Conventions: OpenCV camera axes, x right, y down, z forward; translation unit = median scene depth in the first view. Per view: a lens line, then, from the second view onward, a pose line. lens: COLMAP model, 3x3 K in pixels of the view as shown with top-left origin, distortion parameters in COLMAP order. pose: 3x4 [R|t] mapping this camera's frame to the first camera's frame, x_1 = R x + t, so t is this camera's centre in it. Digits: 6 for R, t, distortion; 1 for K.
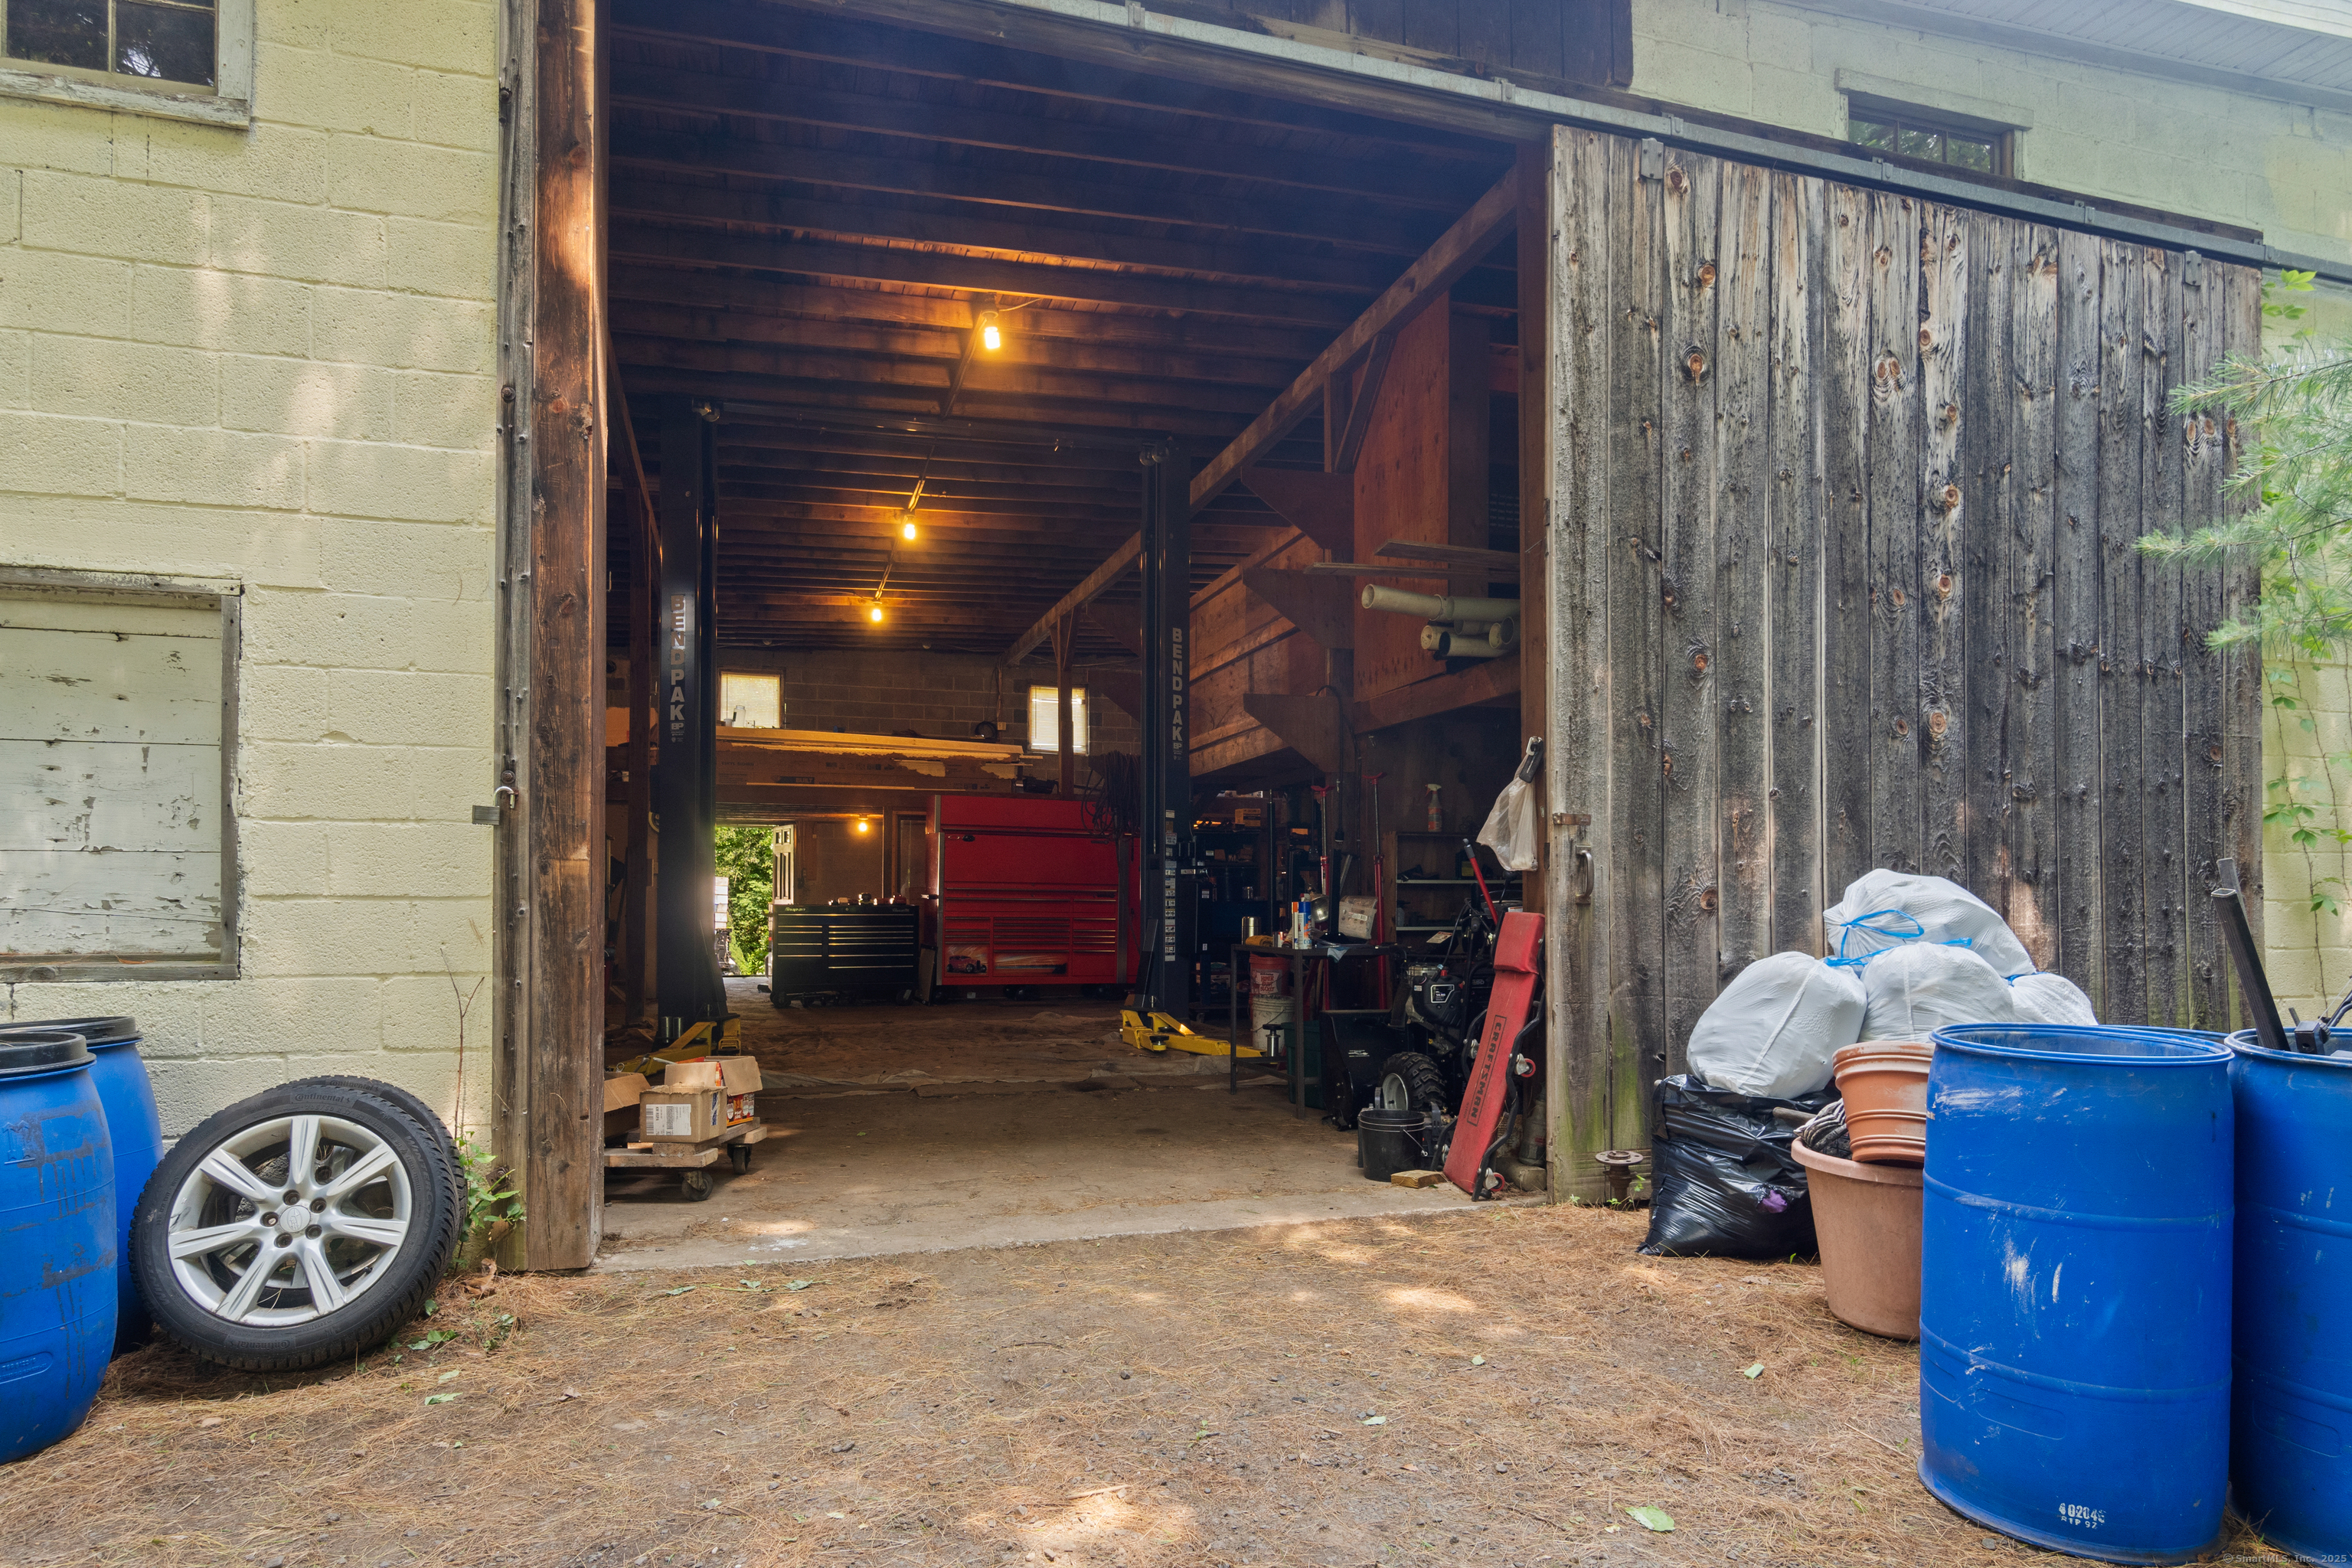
lens RADIAL K [[1371.9, 0, 1133.3], [0, 1371.9, 890.6], [0, 0, 1]] dist [-0.006096, 0.002084]
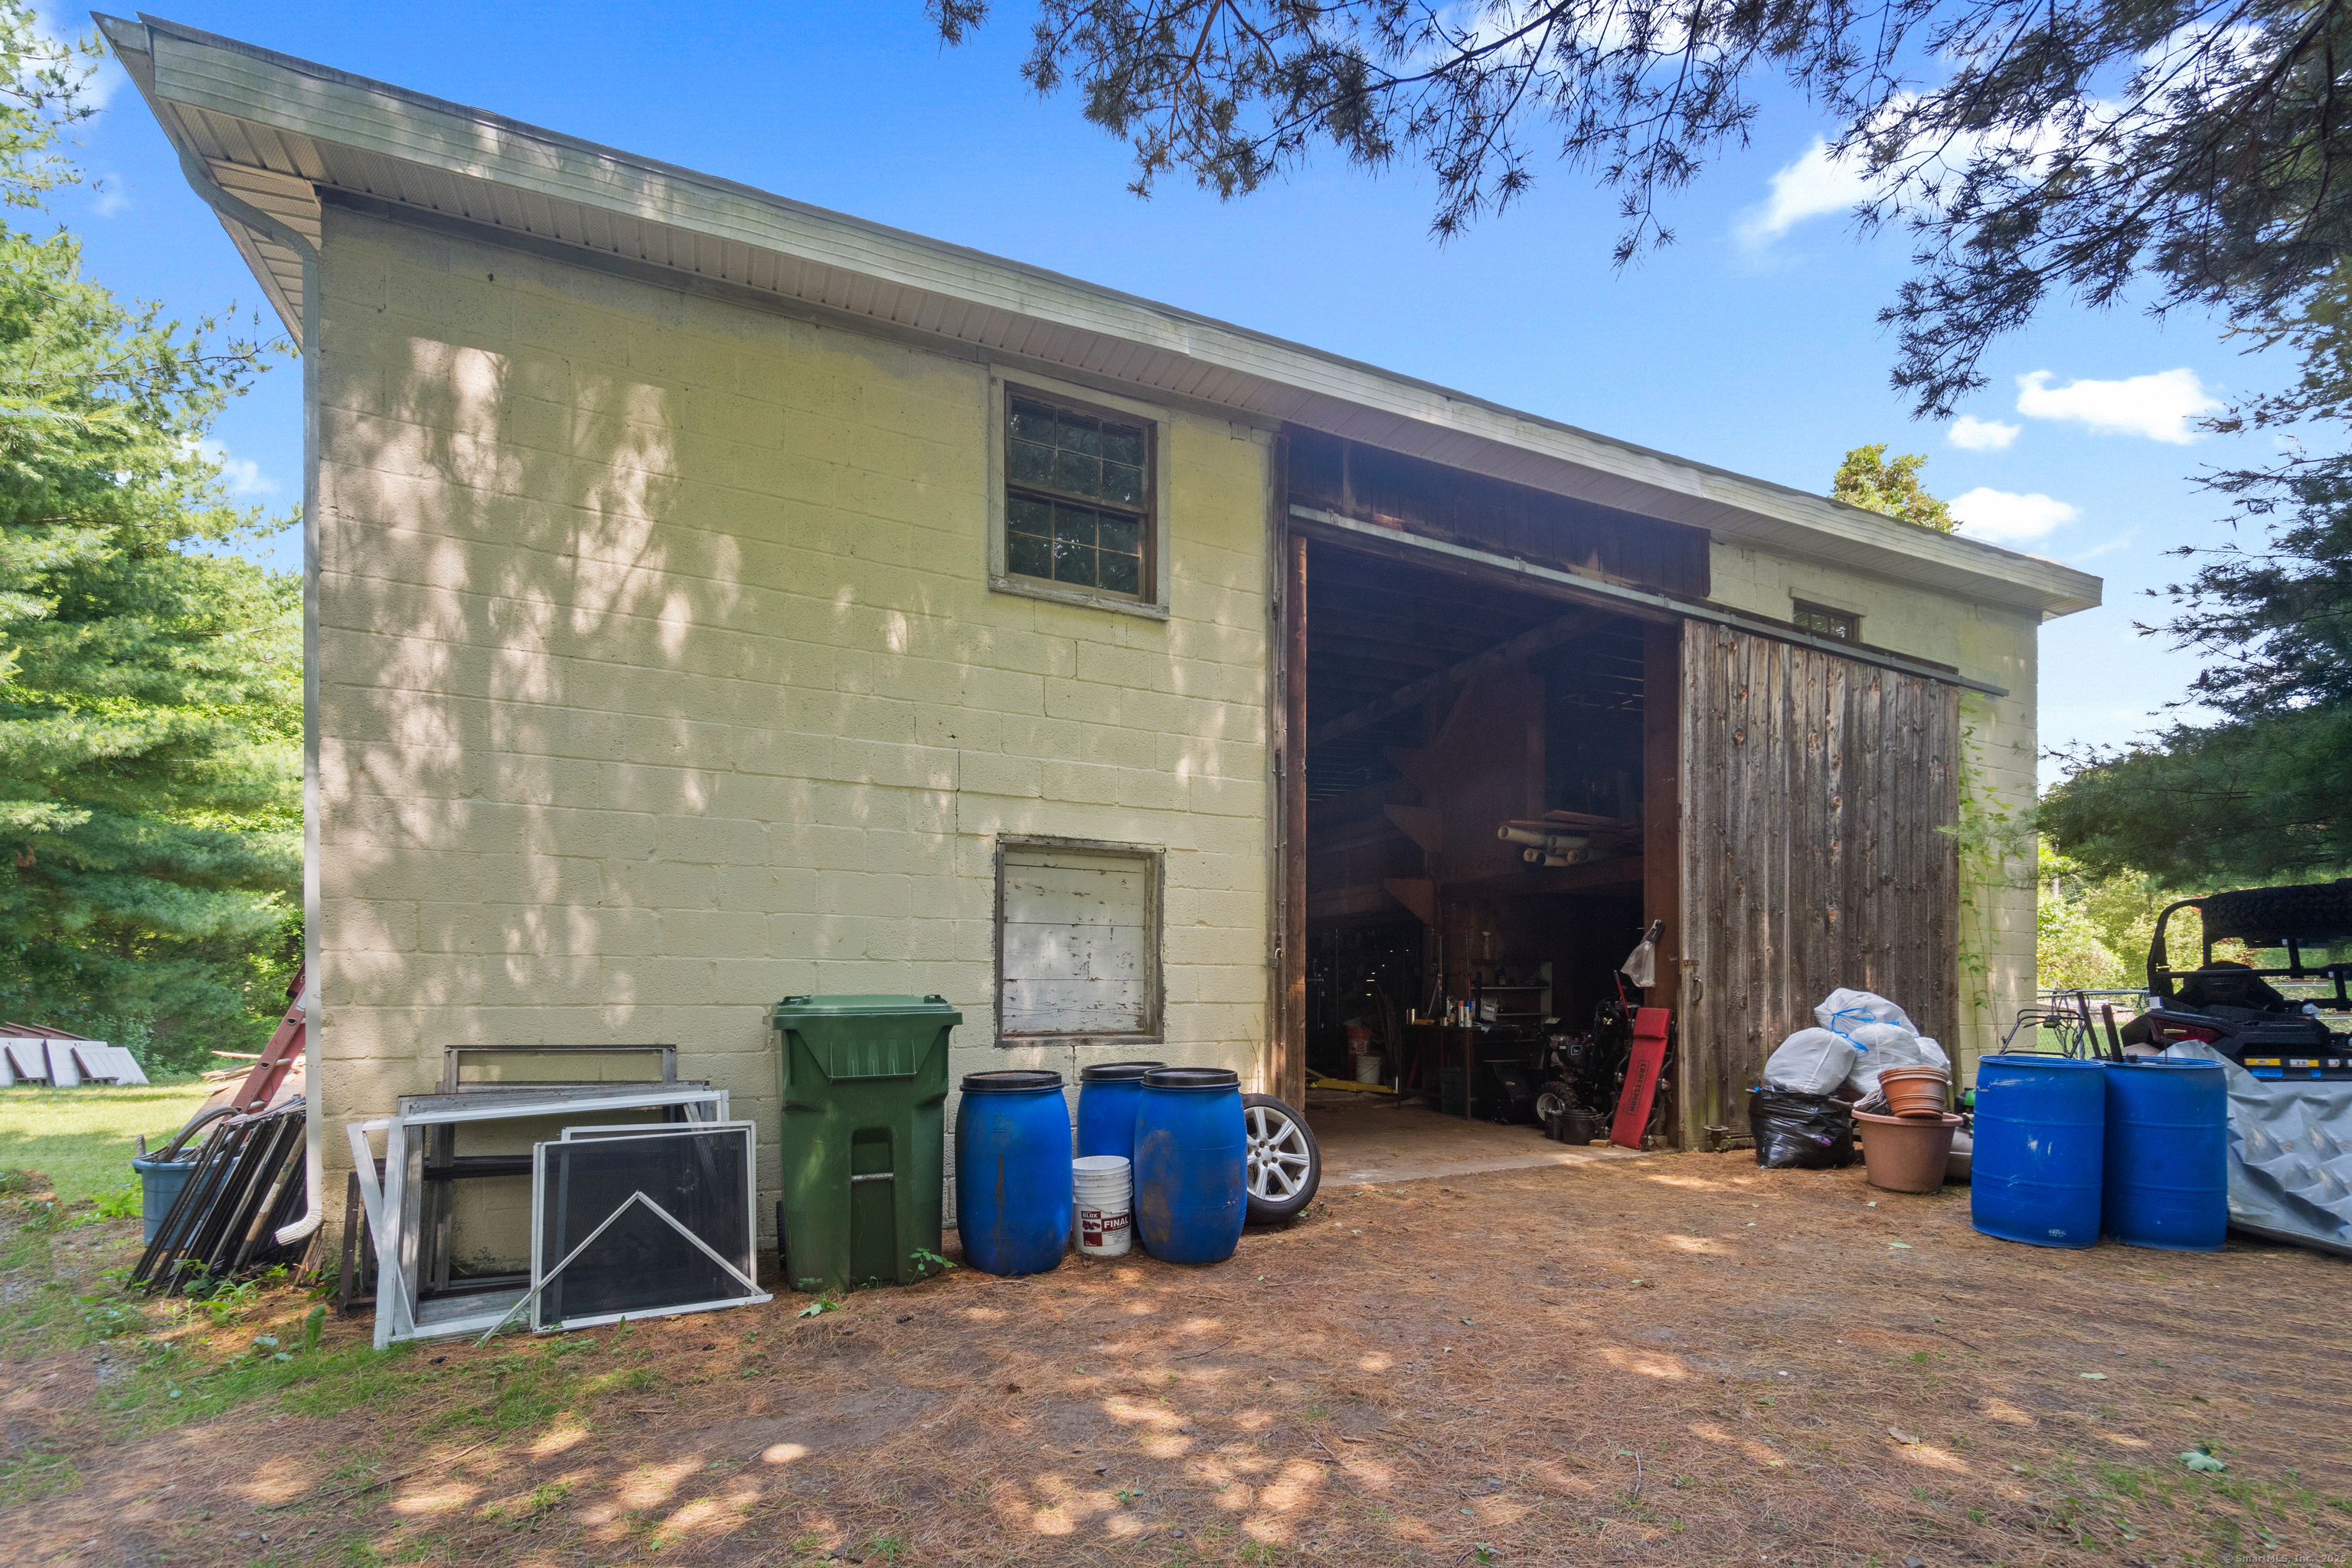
lens RADIAL K [[1011.0, 0, 1125.6], [0, 1011.0, 991.0], [0, 0, 1]] dist [-0.008815, 0.000749]
pose [[0.990918, 0.001921, 0.134451, -0.681993], [-0.002865, 0.999973, 0.006828, -0.017027], [-0.134434, -0.007151, 0.990897, -0.351801]]
